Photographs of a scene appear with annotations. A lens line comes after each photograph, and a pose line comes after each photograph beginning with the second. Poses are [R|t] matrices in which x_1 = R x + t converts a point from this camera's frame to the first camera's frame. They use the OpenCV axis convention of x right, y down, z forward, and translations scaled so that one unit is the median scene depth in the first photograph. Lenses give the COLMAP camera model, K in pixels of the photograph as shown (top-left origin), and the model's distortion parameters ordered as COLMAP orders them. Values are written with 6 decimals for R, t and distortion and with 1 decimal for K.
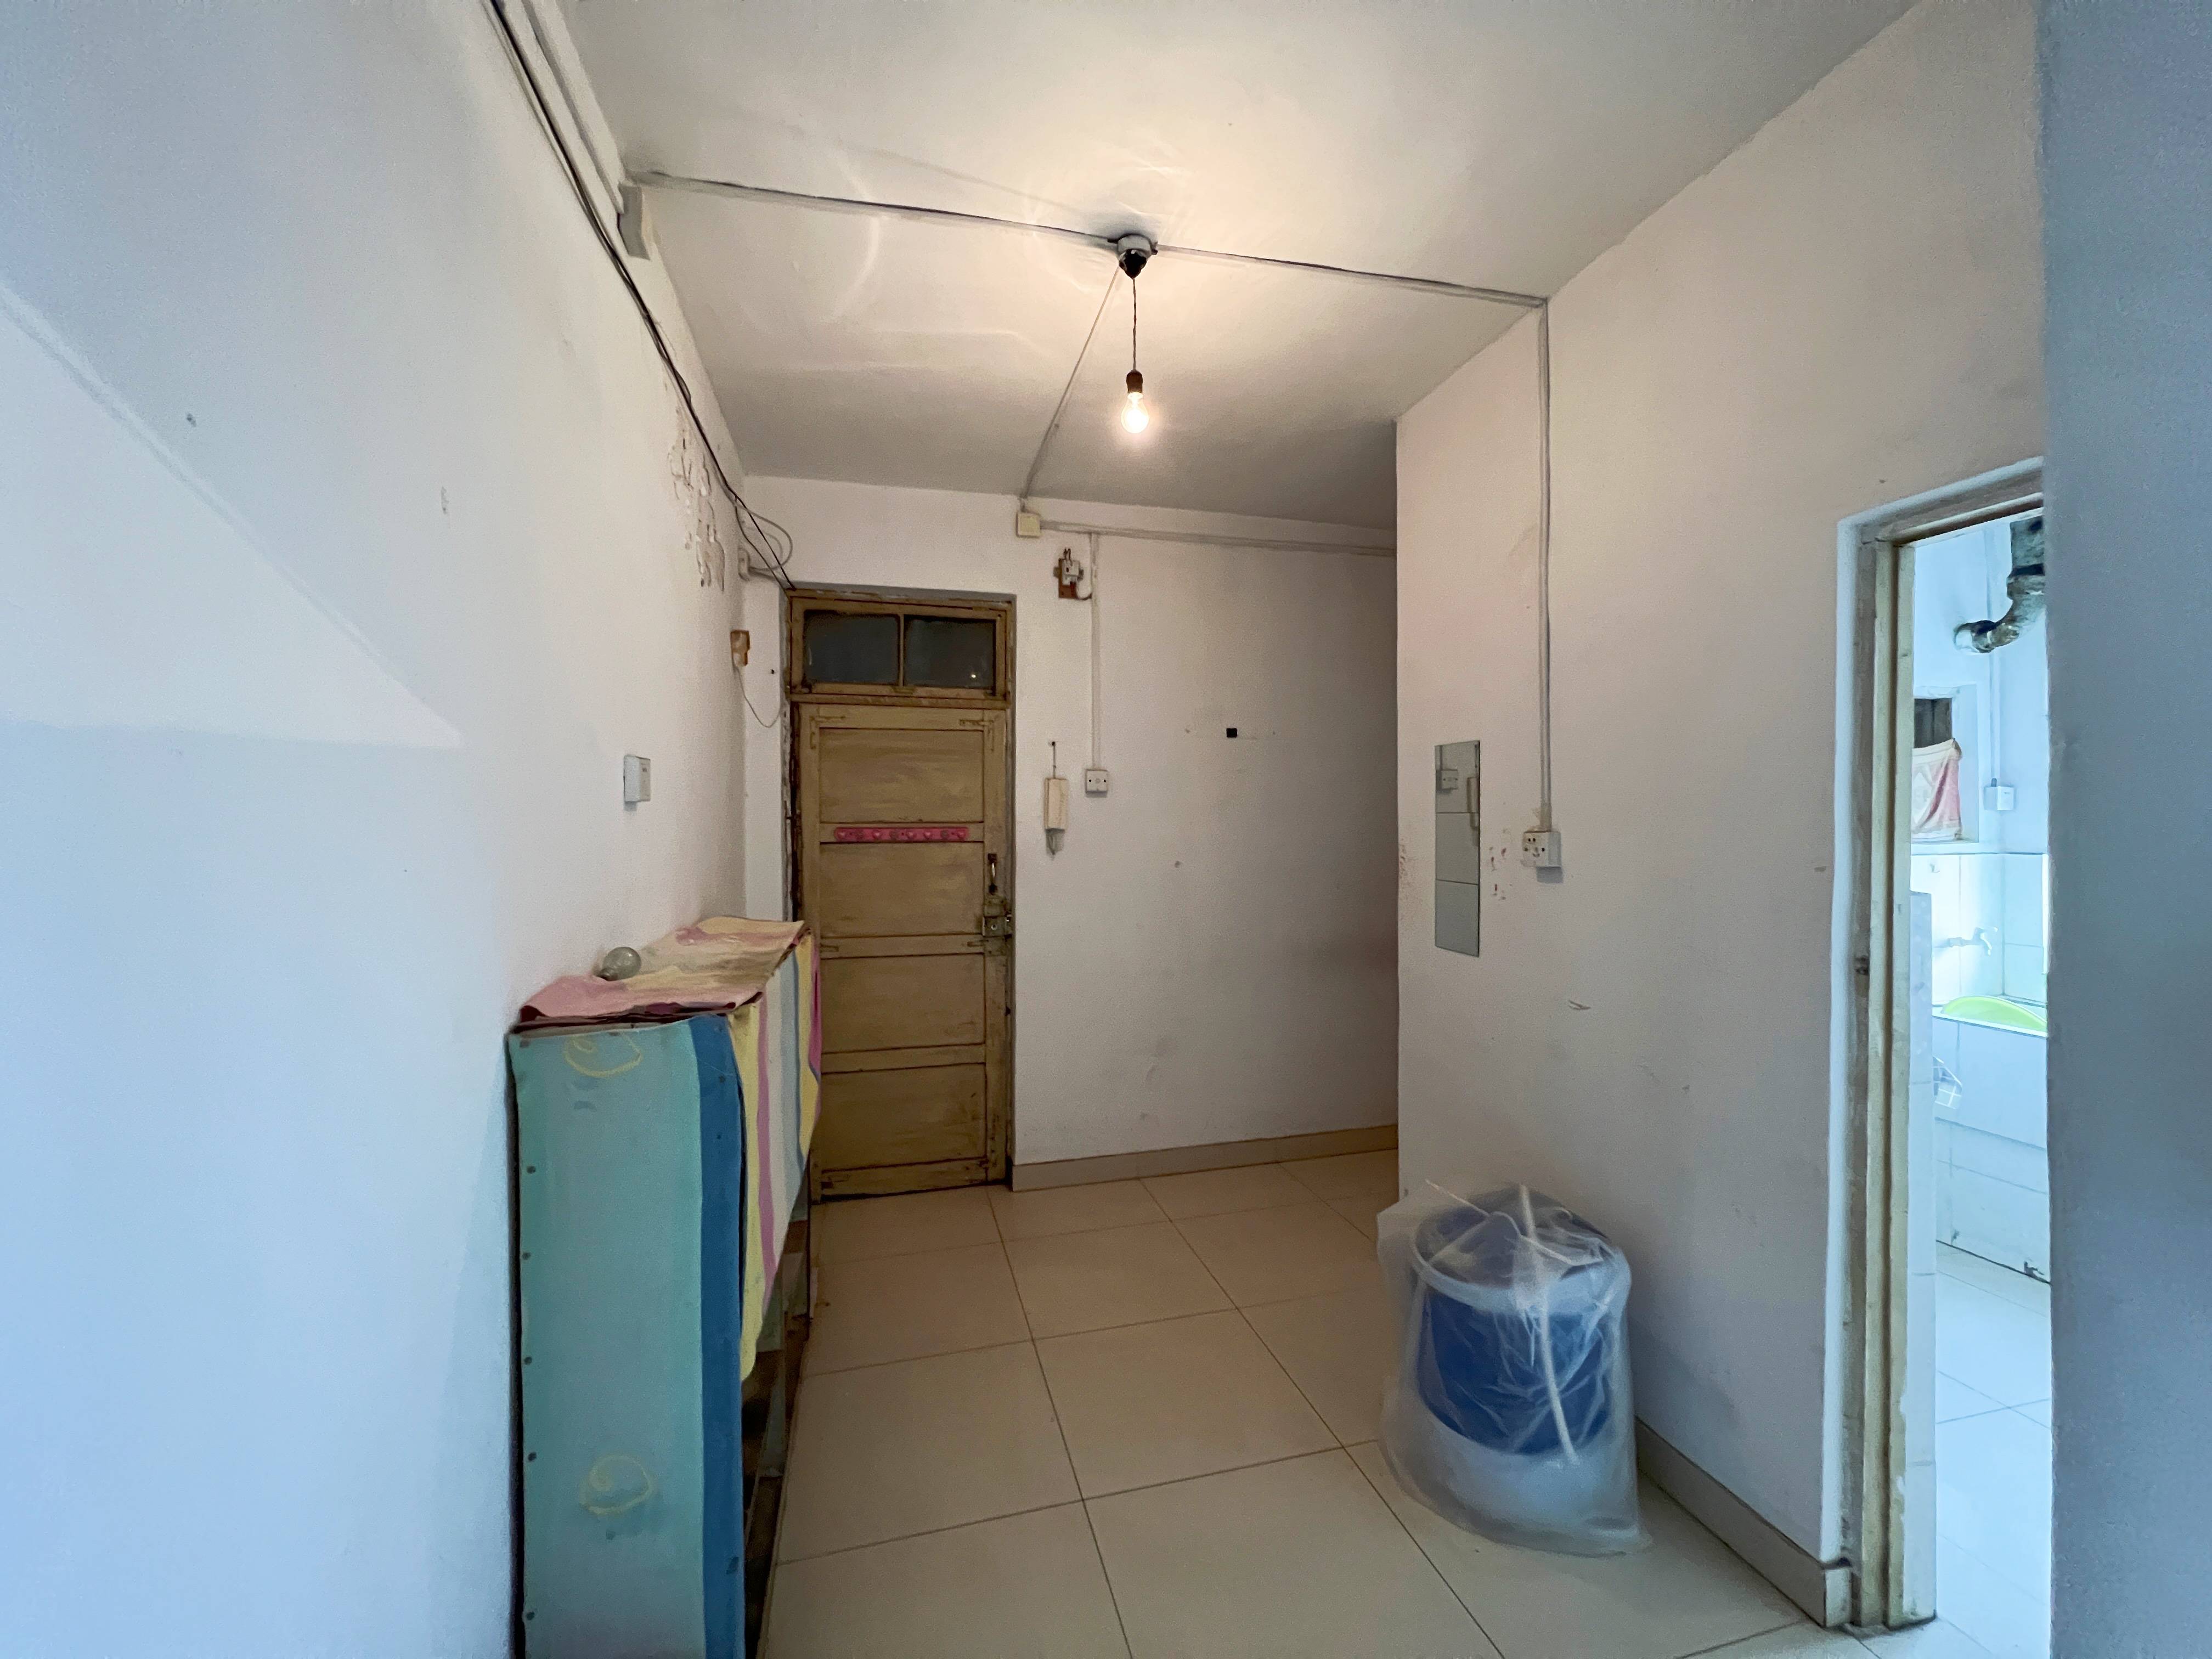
lens RADIAL K [[888.4, 0, 1115.9], [0, 888.4, 838.7], [0, 0, 1]] dist [-0.003201, 0.000734]
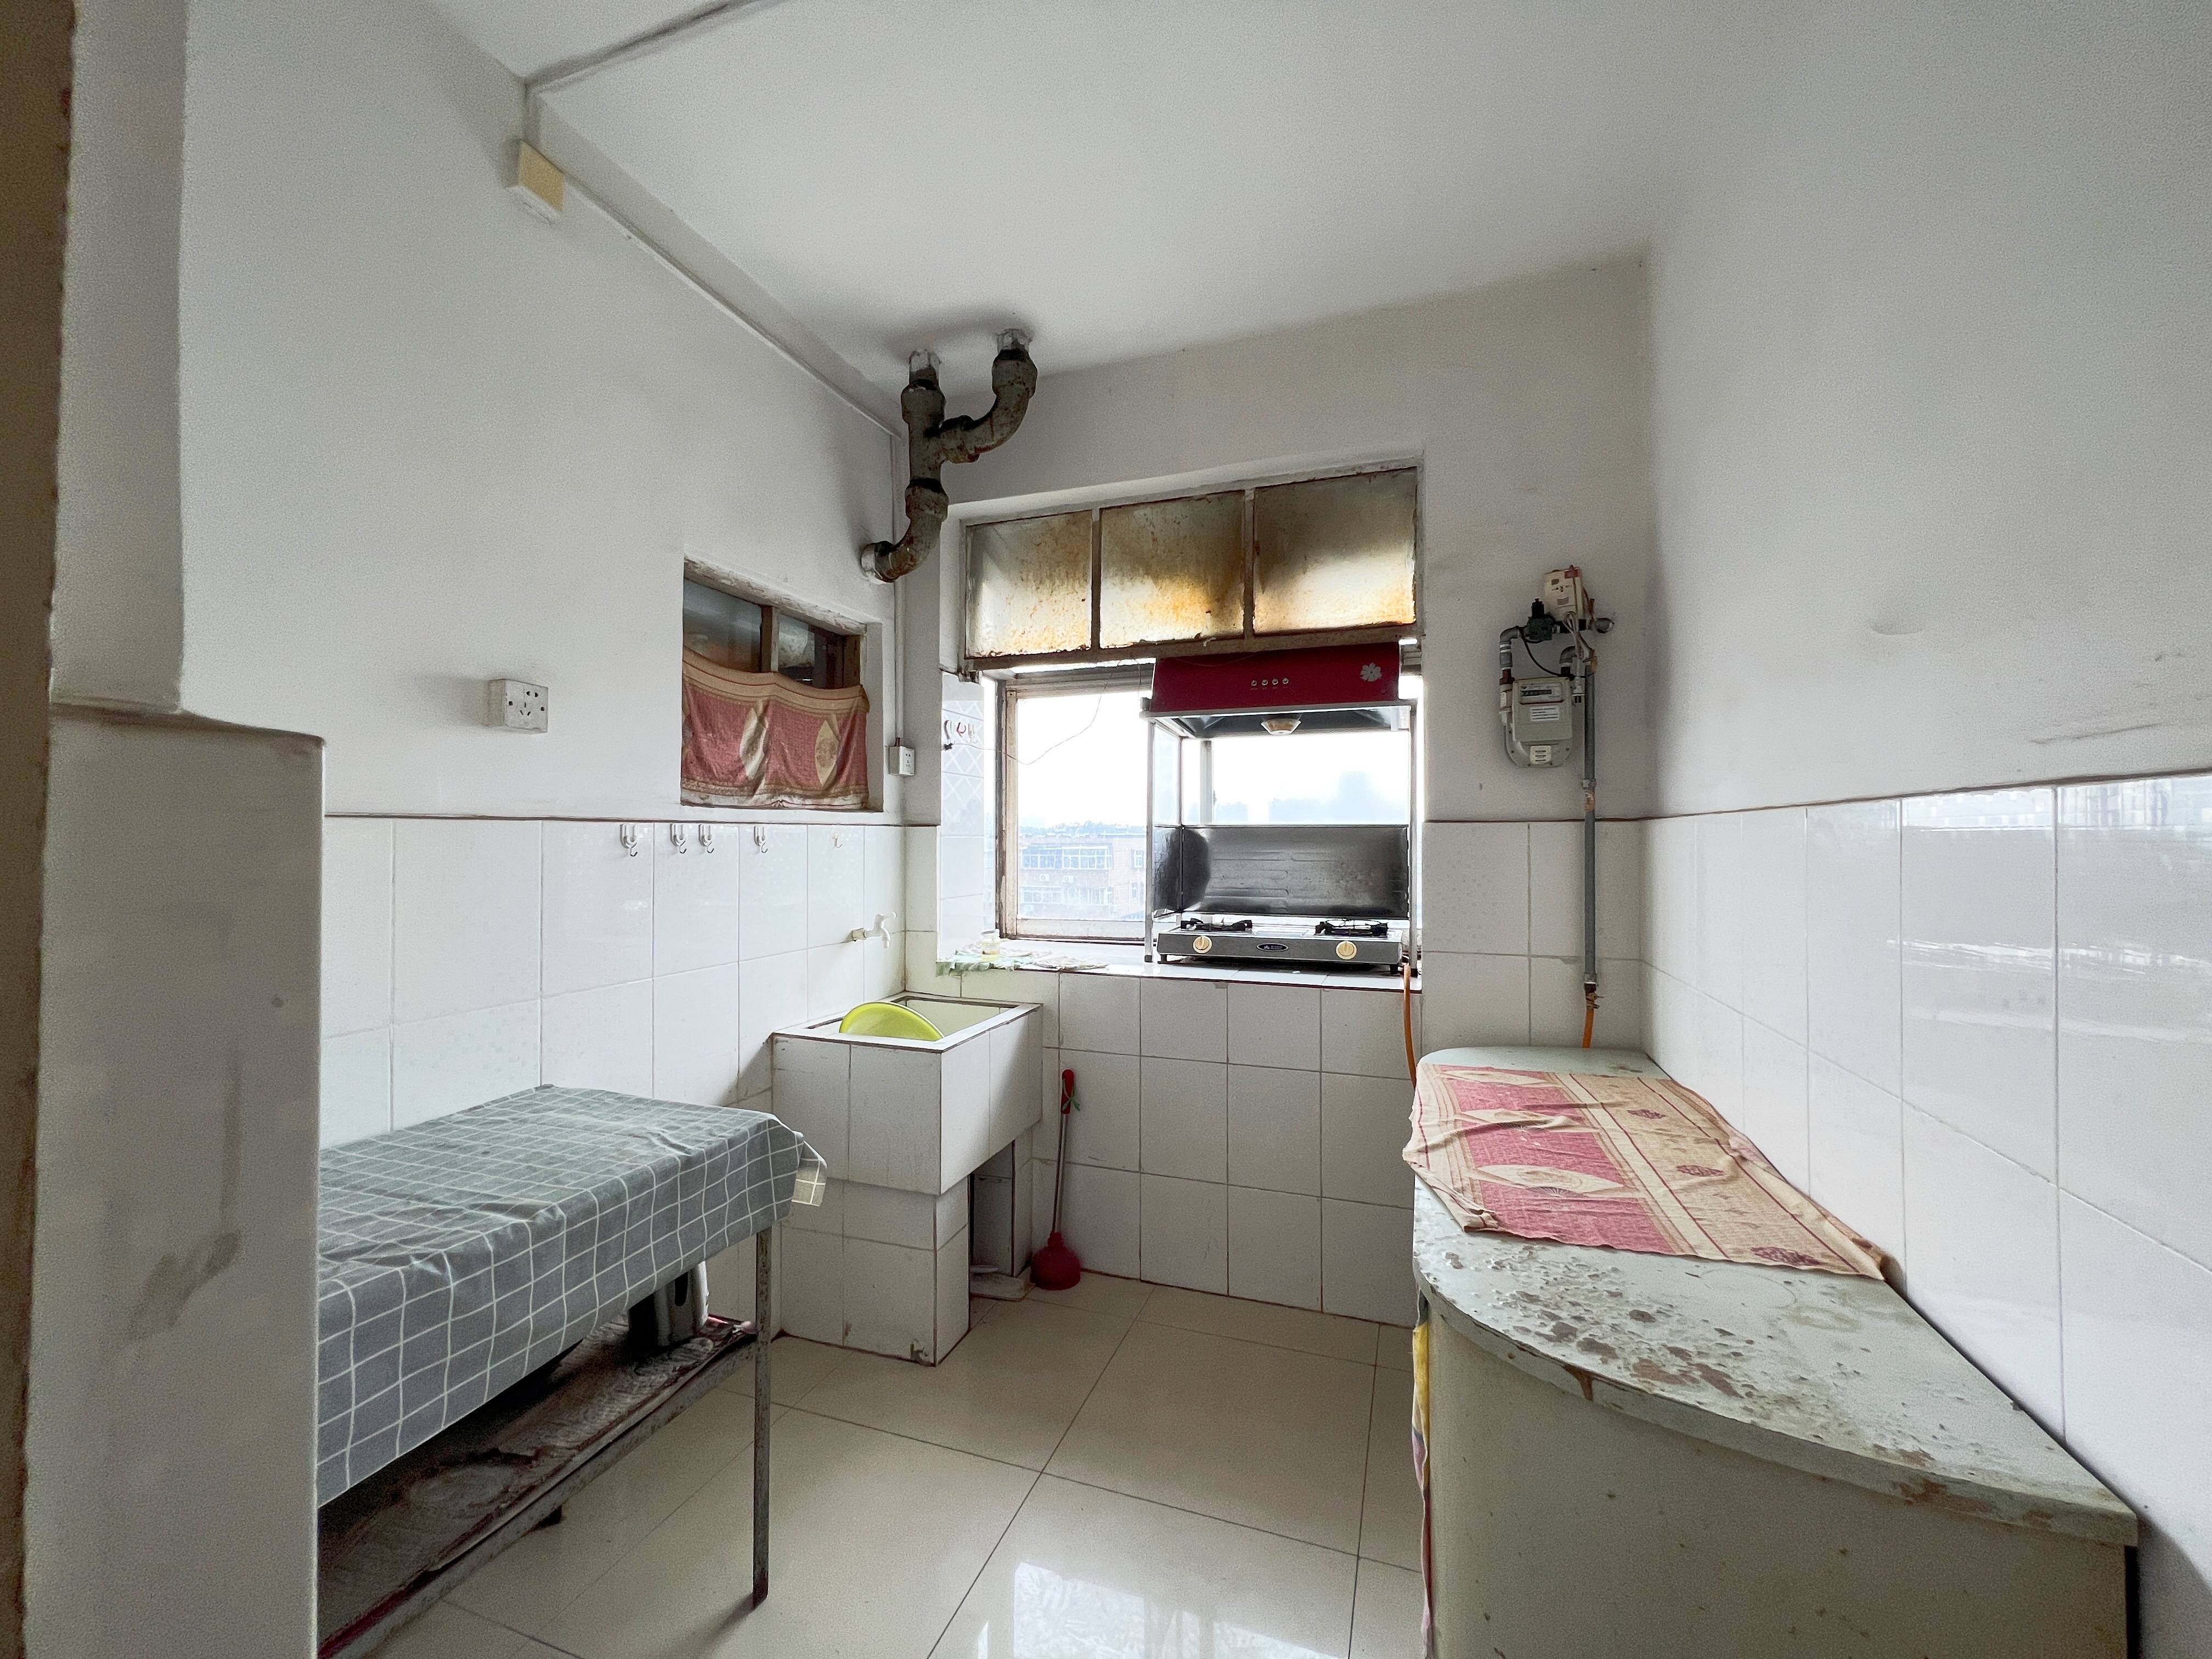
lens RADIAL K [[888.4, 0, 1105.4], [0, 888.4, 836.3], [0, 0, 1]] dist [-0.003201, 0.000734]
pose [[0.566955, 0.013091, 0.823645, 0.415394], [0.001027, 0.999862, -0.016599, 0.042229], [-0.823748, 0.010257, 0.566863, 0.364261]]
